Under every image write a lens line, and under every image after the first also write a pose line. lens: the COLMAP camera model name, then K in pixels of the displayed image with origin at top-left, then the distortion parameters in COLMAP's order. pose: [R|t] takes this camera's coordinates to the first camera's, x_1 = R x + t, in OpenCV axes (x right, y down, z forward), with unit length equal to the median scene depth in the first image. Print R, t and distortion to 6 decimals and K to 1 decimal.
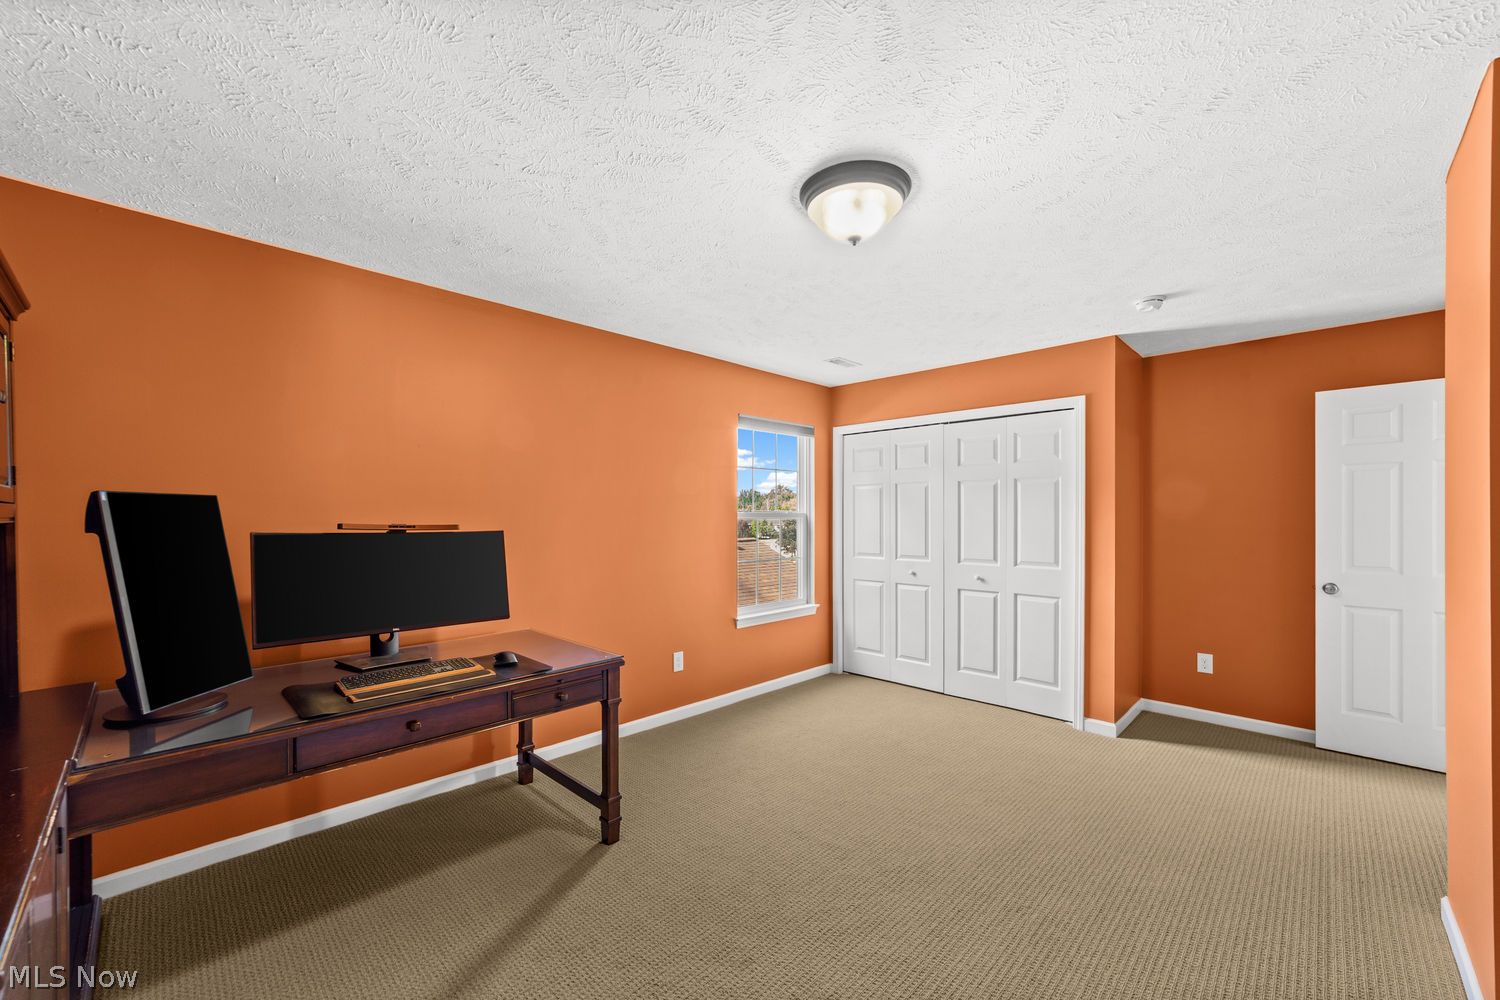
lens RADIAL K [[581.7, 0, 744.4], [0, 581.7, 503.2], [0, 0, 1]] dist [-0.022587, 0.009943]
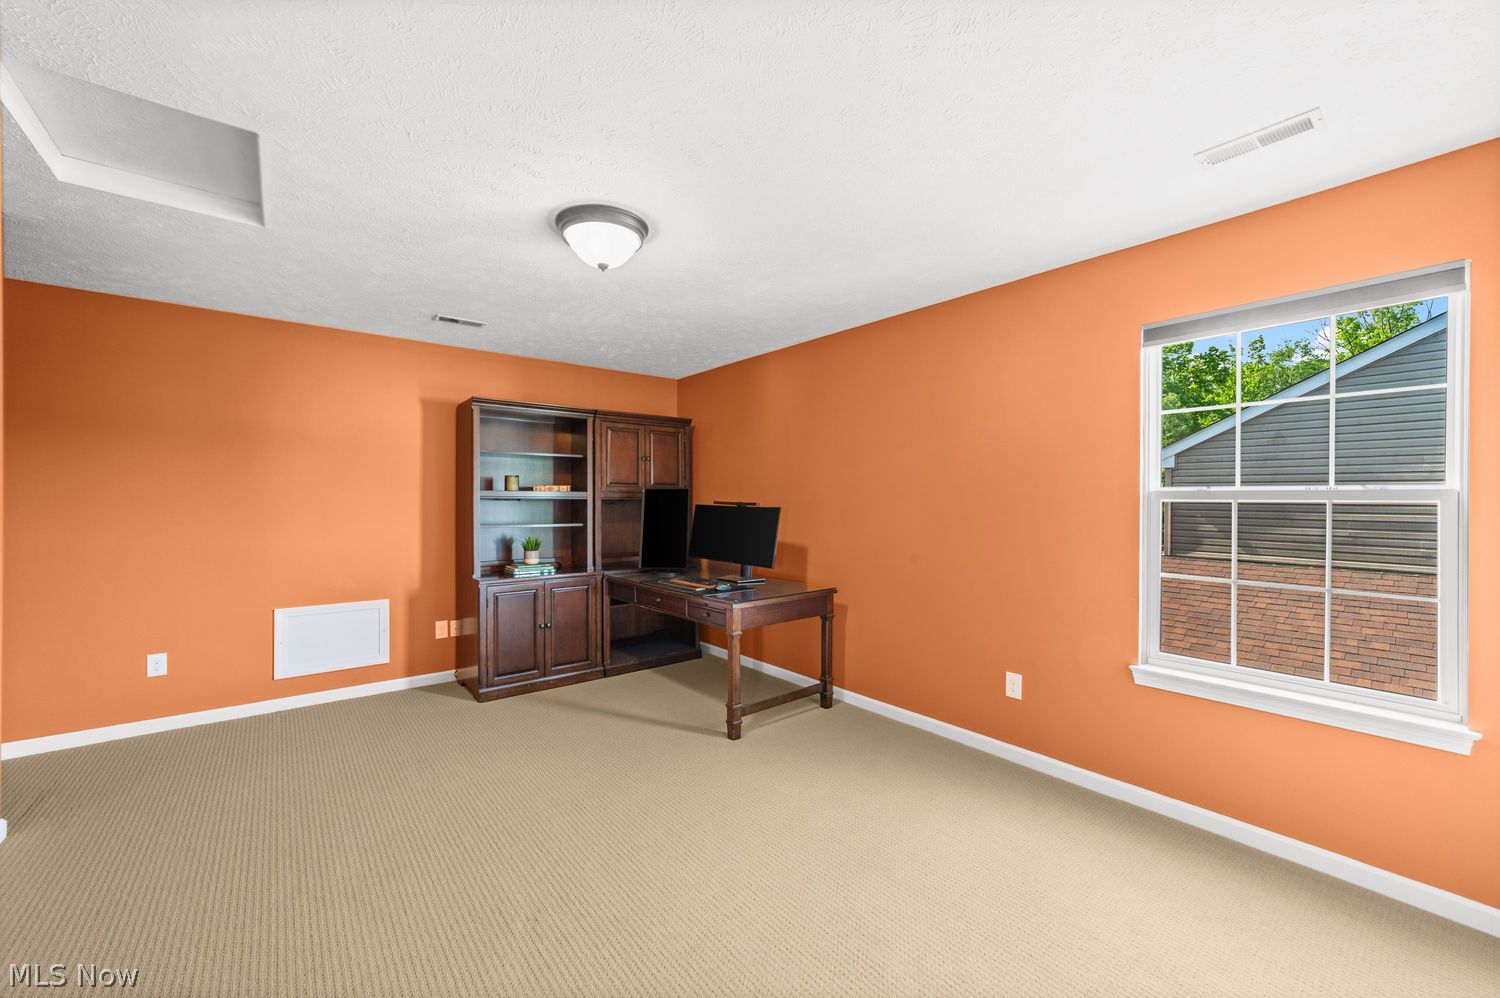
lens RADIAL K [[581.7, 0, 744.4], [0, 581.7, 502.2], [0, 0, 1]] dist [-0.022587, 0.009943]
pose [[-0.105352, 0.000397, -0.994435, 1.039374], [0.014091, 0.999900, -0.001094, 0.038359], [0.994335, -0.014128, -0.105347, 1.107351]]
